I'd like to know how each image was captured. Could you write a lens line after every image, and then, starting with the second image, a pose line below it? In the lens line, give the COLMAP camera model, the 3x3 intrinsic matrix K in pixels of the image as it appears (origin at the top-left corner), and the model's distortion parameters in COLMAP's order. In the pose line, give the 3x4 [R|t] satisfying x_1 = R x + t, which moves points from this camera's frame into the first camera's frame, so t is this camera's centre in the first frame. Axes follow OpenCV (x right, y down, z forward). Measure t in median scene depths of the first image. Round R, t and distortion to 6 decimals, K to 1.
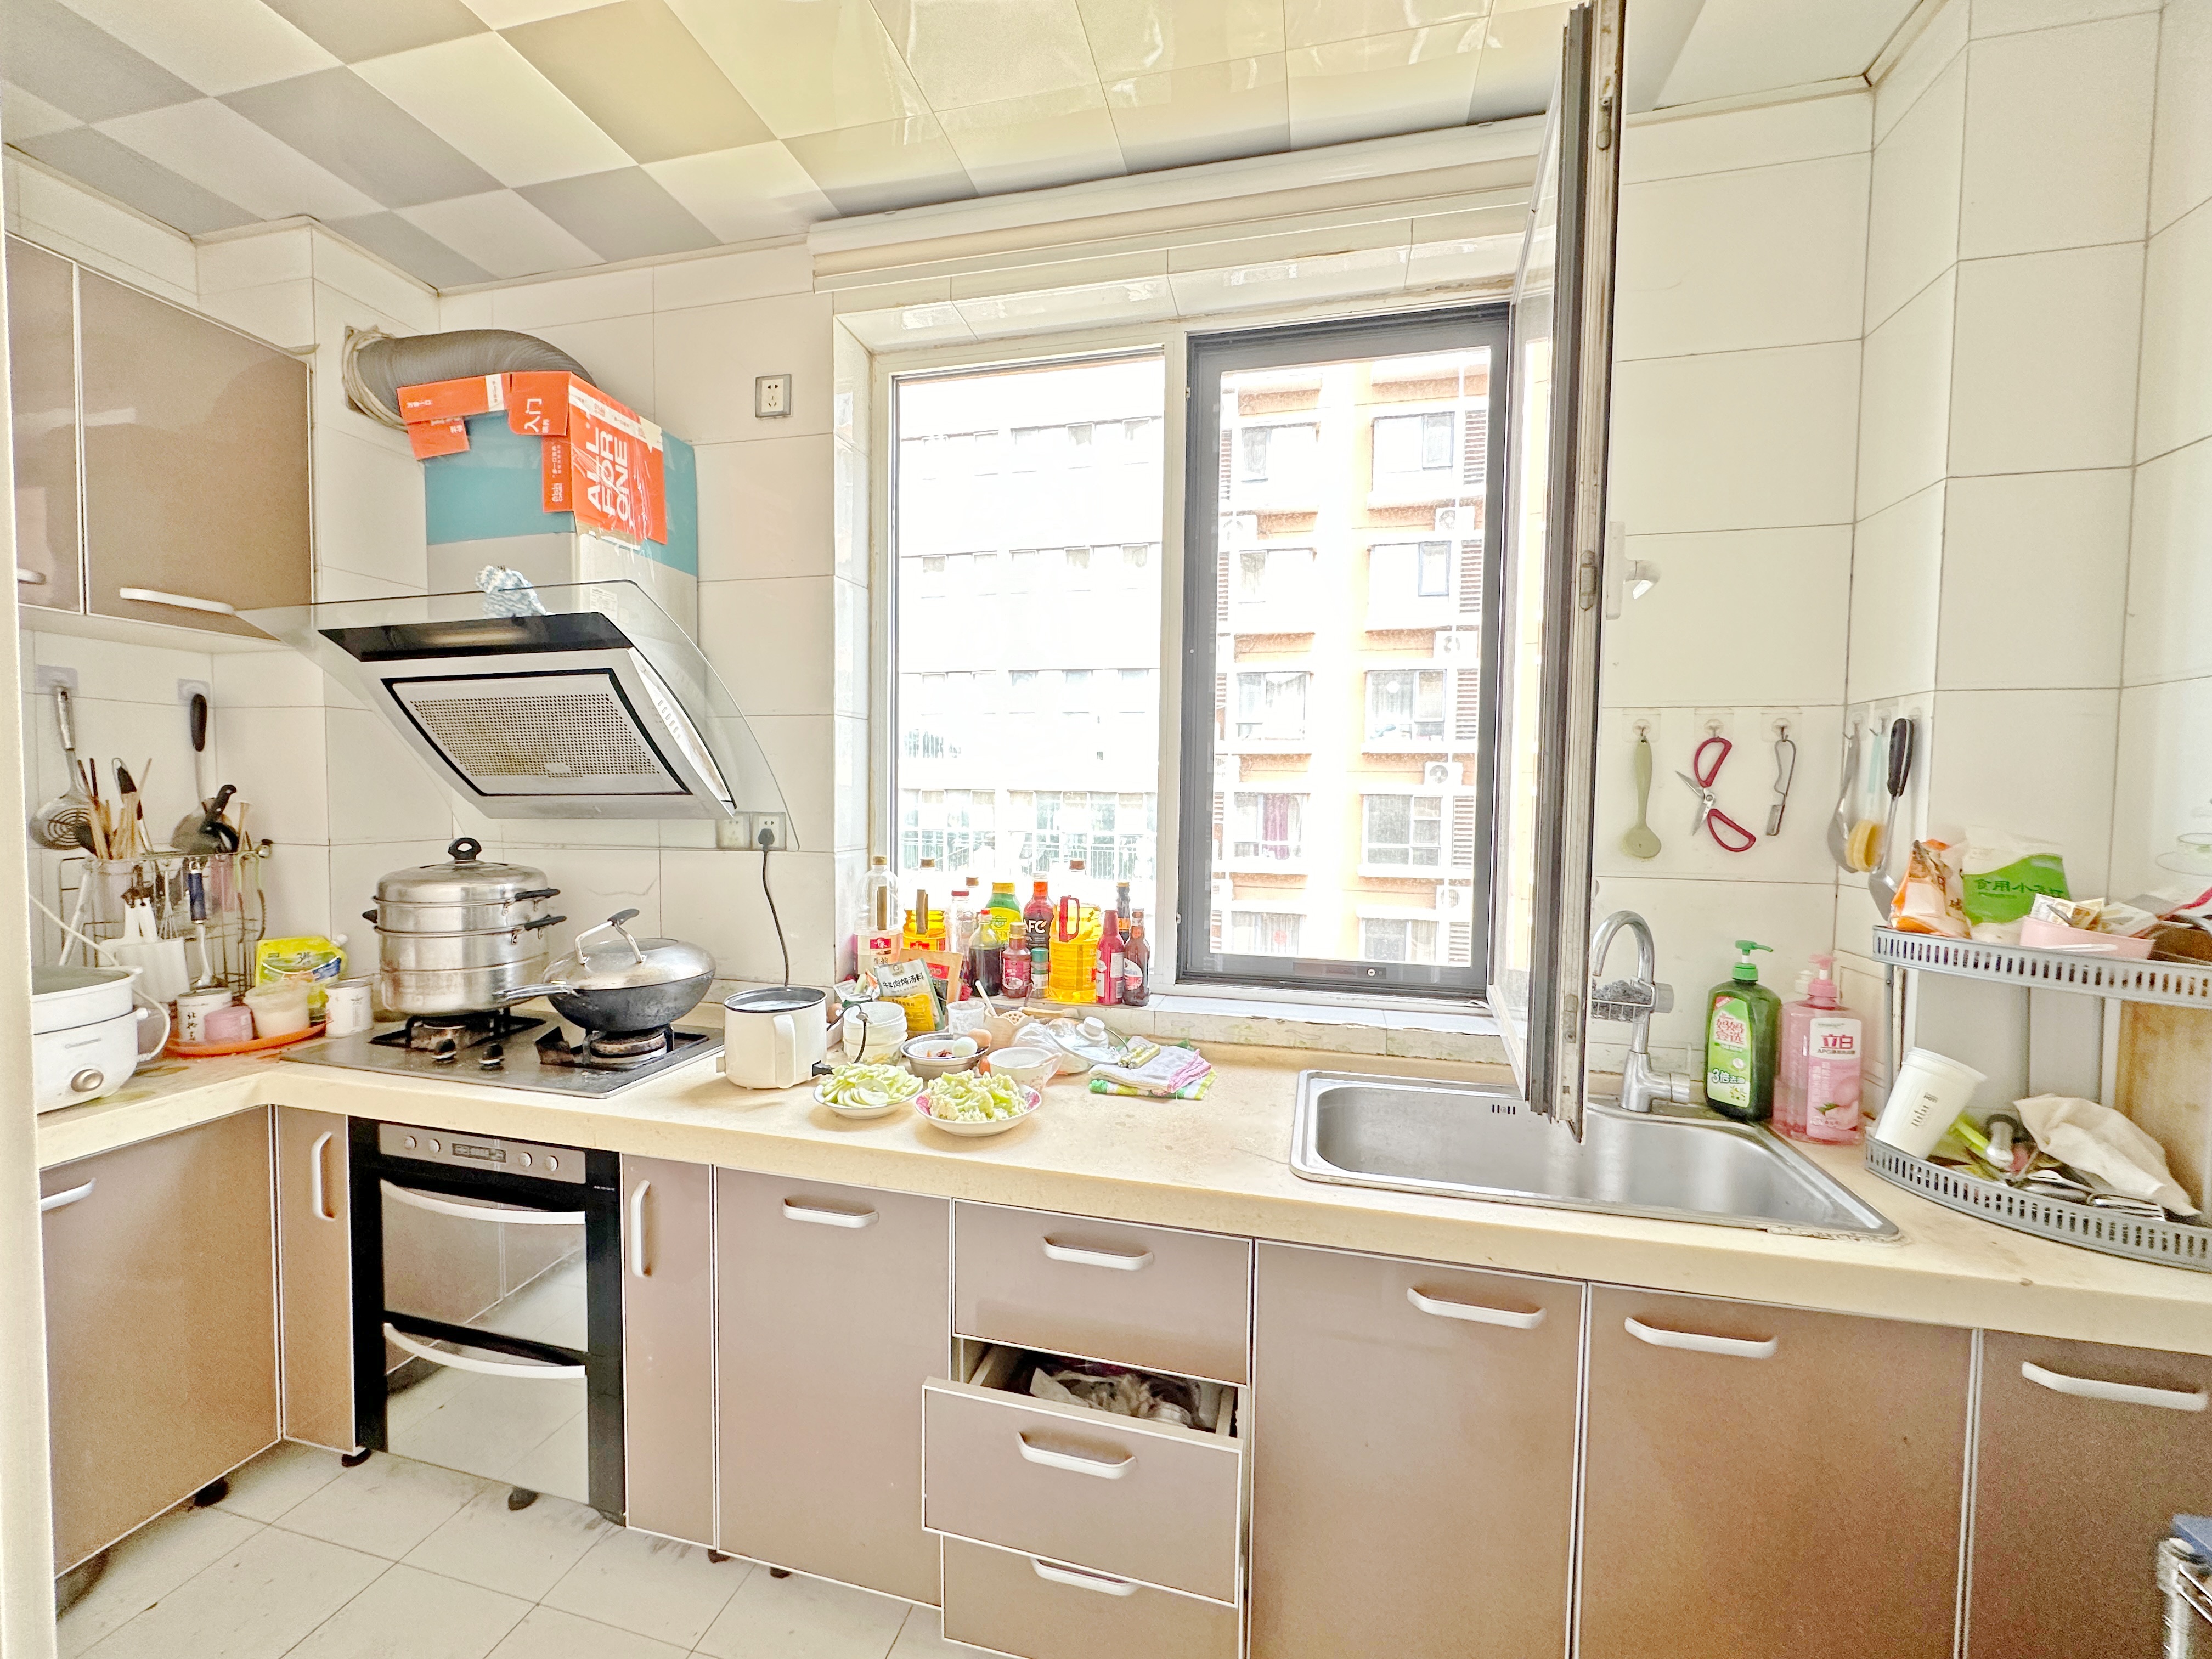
lens RADIAL K [[883.6, 0, 1105.7], [0, 883.6, 826.5], [0, 0, 1]] dist [-0.000108, -0.000001]
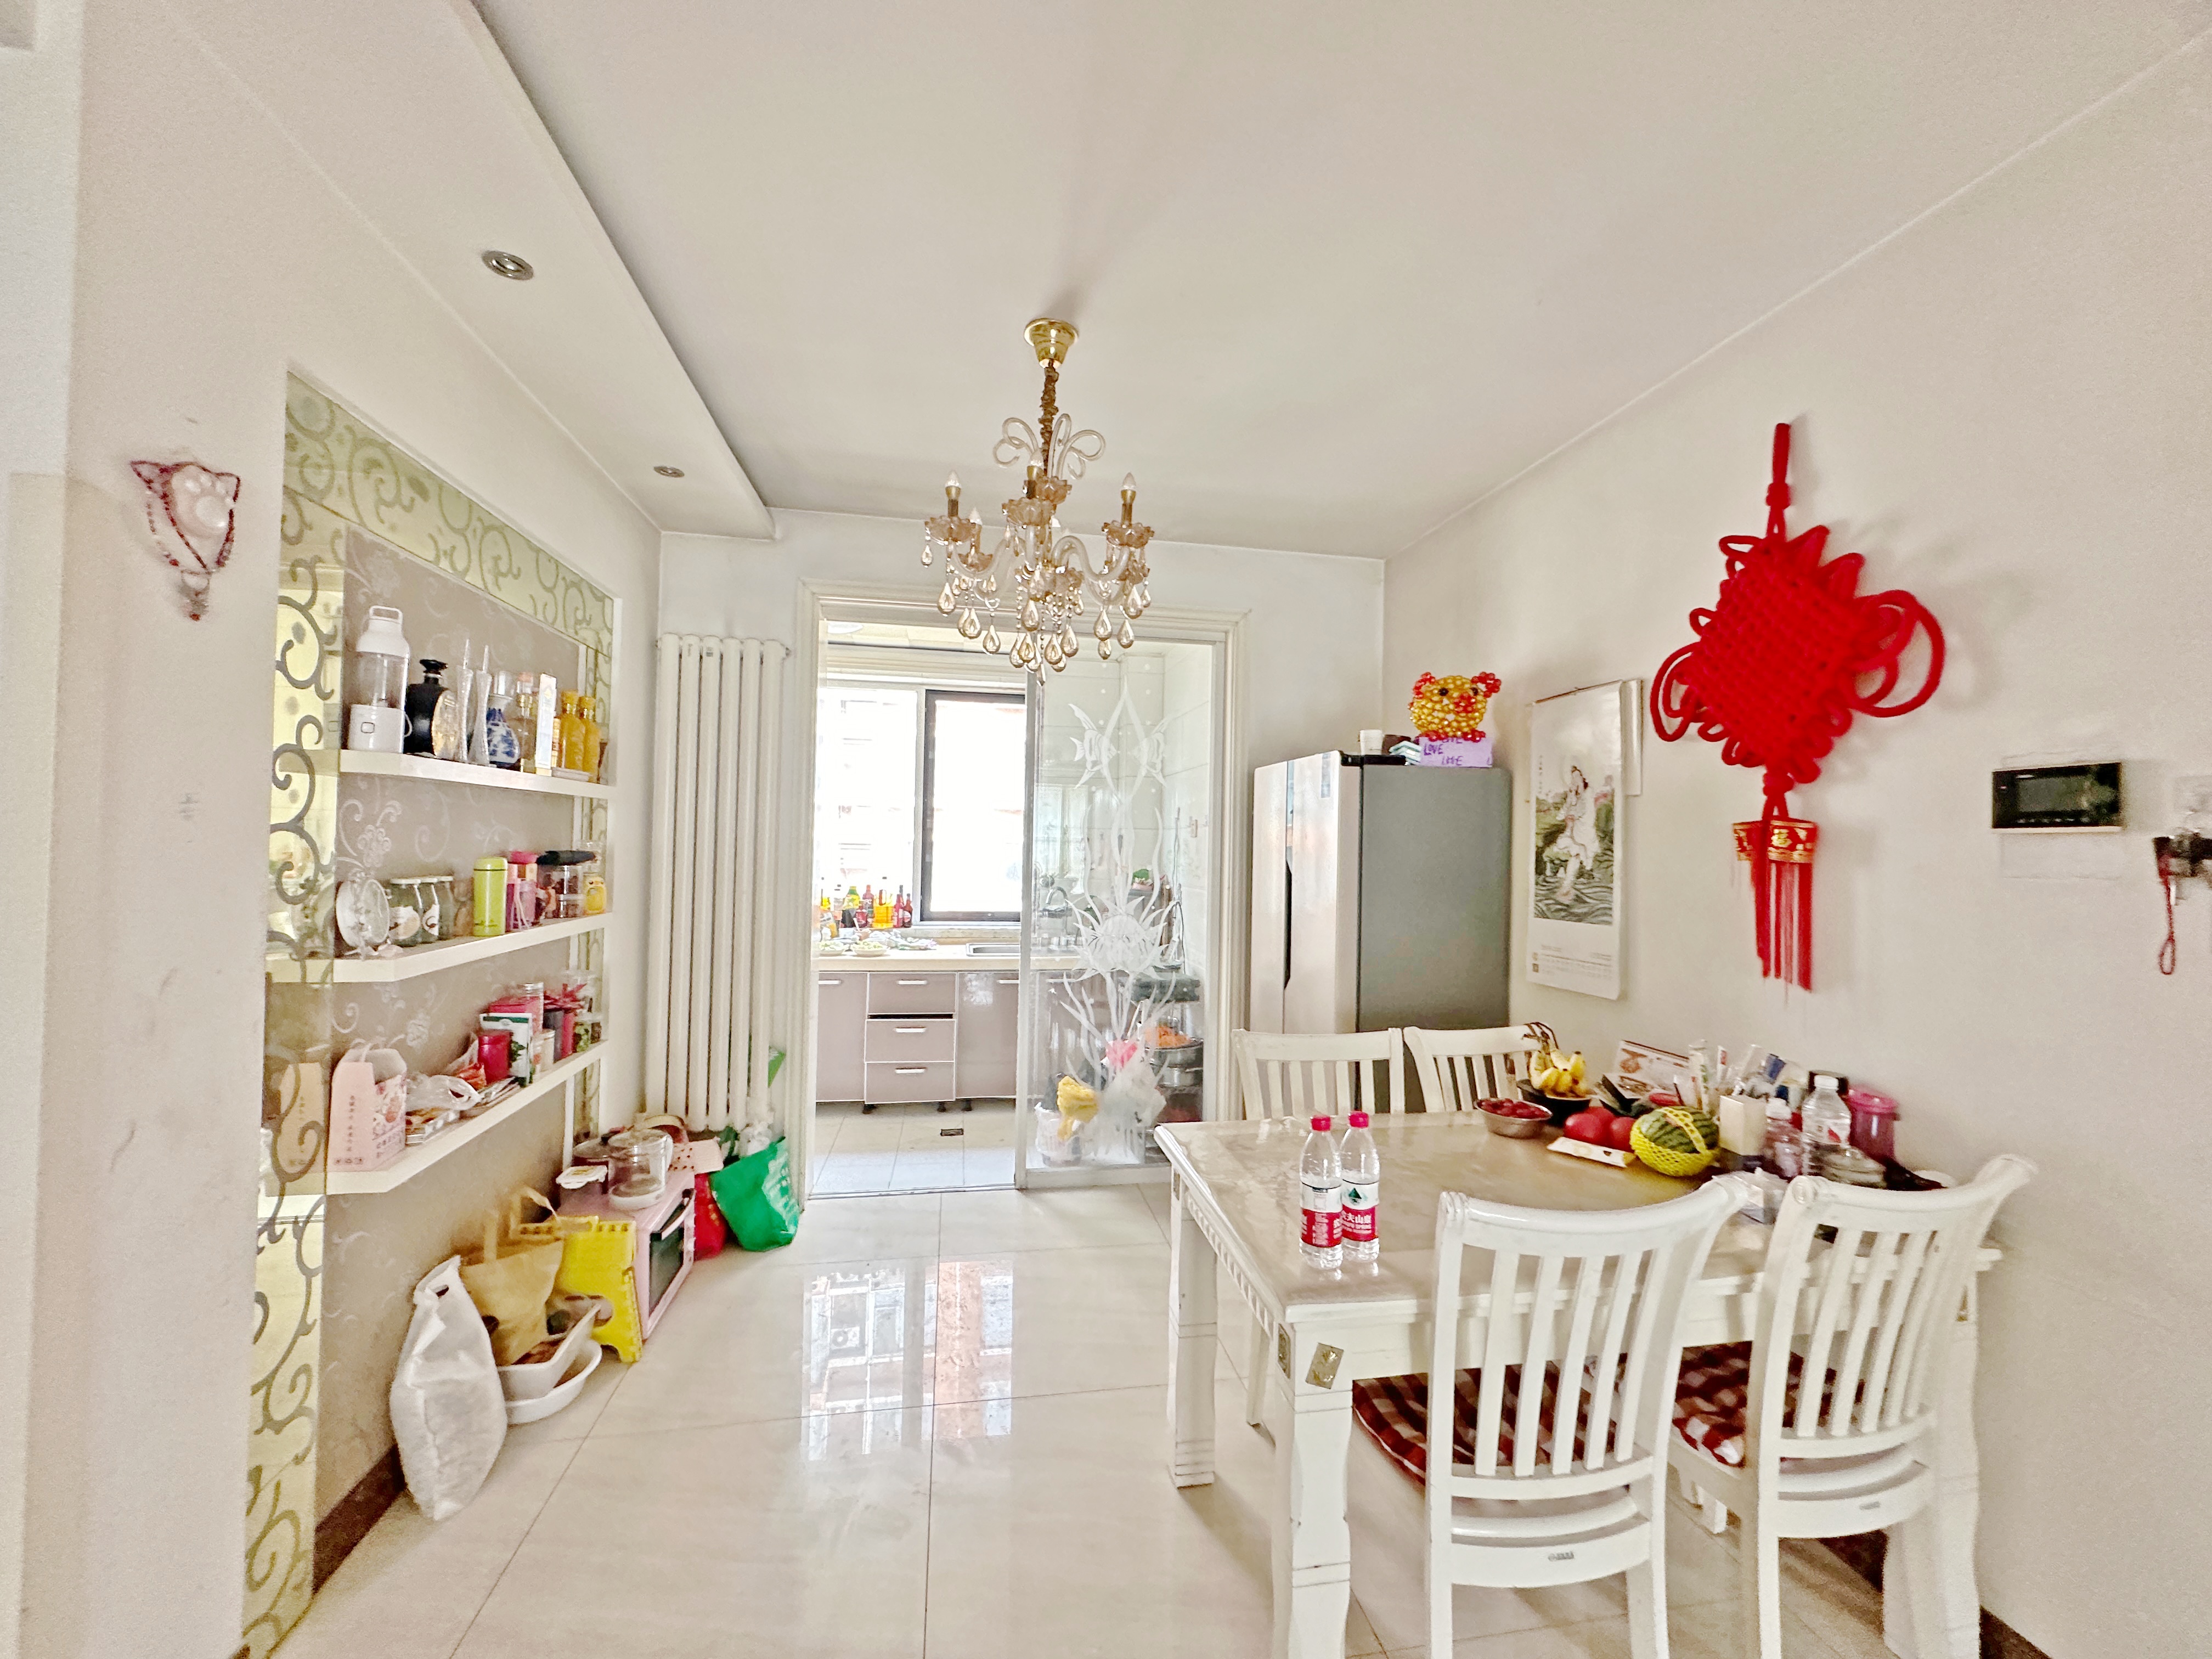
lens RADIAL K [[883.6, 0, 1104.0], [0, 883.6, 827.5], [0, 0, 1]] dist [-0.000108, -0.000001]
pose [[0.915493, 0.015963, 0.402018, -0.498908], [0.006246, 0.998528, -0.053872, 0.037238], [-0.402286, 0.051830, 0.914046, -1.730744]]
